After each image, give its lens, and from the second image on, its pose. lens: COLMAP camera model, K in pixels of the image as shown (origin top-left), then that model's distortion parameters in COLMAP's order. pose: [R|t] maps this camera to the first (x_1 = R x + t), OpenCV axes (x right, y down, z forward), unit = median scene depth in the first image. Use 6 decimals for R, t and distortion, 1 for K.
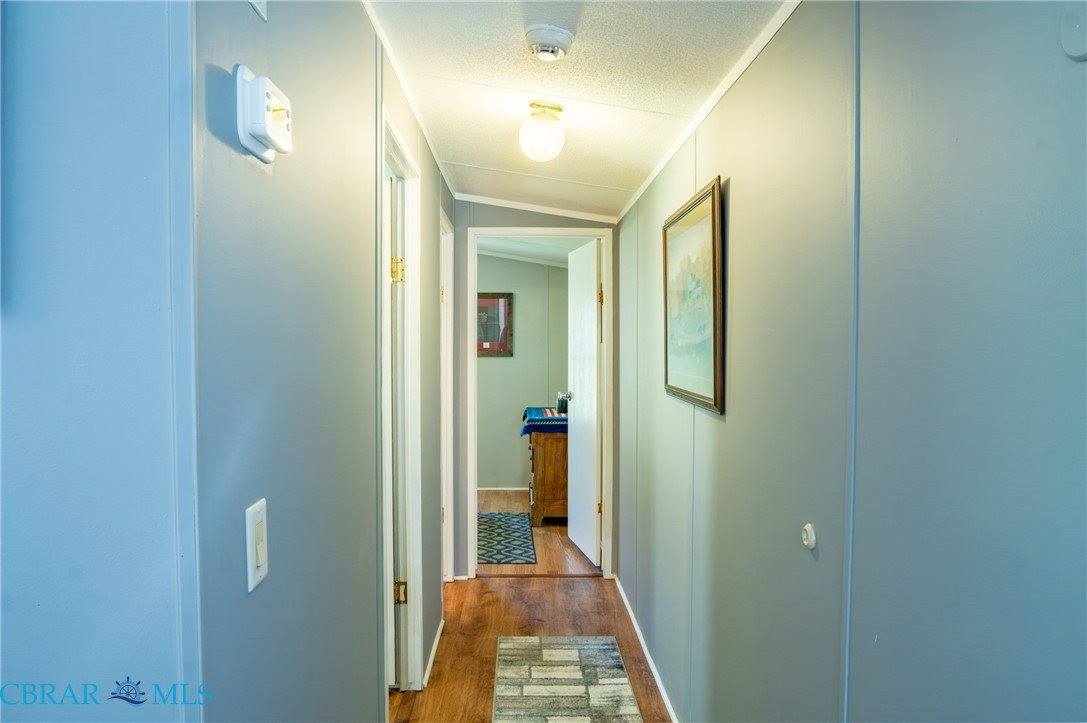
lens RADIAL K [[765.1, 0, 543.5], [0, 765.1, 361.5], [0, 0, 1]] dist [-0.064762, 0.031338]
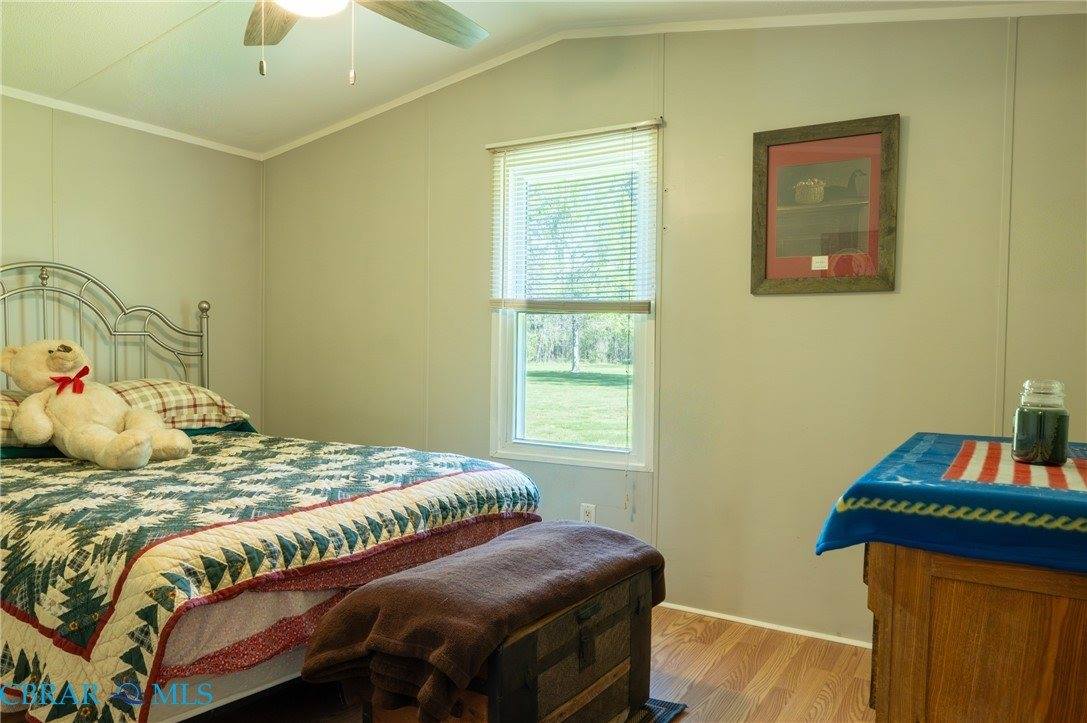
lens RADIAL K [[765.1, 0, 543.5], [0, 765.1, 361.5], [0, 0, 1]] dist [-0.064762, 0.031338]
pose [[0.826390, 0.023478, -0.562608, 0.030124], [-0.032092, 0.999470, -0.005430, 0.041654], [0.562182, 0.022543, 0.826706, 0.748219]]
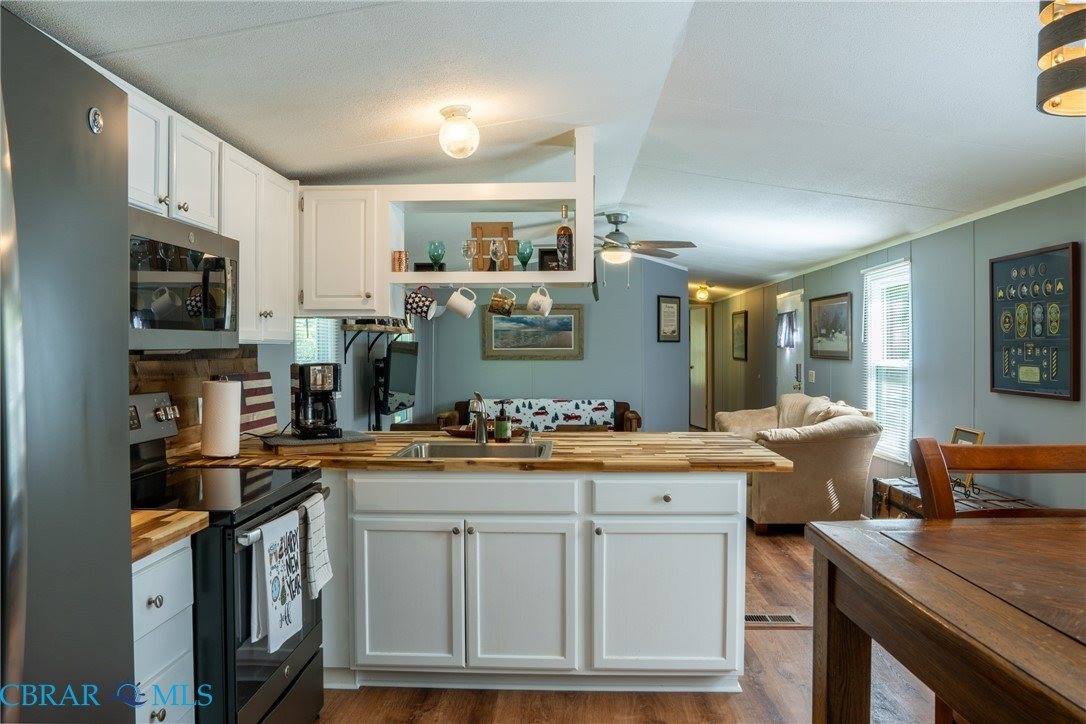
lens RADIAL K [[764.4, 0, 543.0], [0, 764.4, 362.0], [0, 0, 1]] dist [-0.064762, 0.031338]
pose [[0.997240, 0.002416, -0.074213, -0.242724], [-0.002994, 0.999966, -0.007667, 0.044392], [0.074192, 0.007868, 0.997213, -1.375825]]
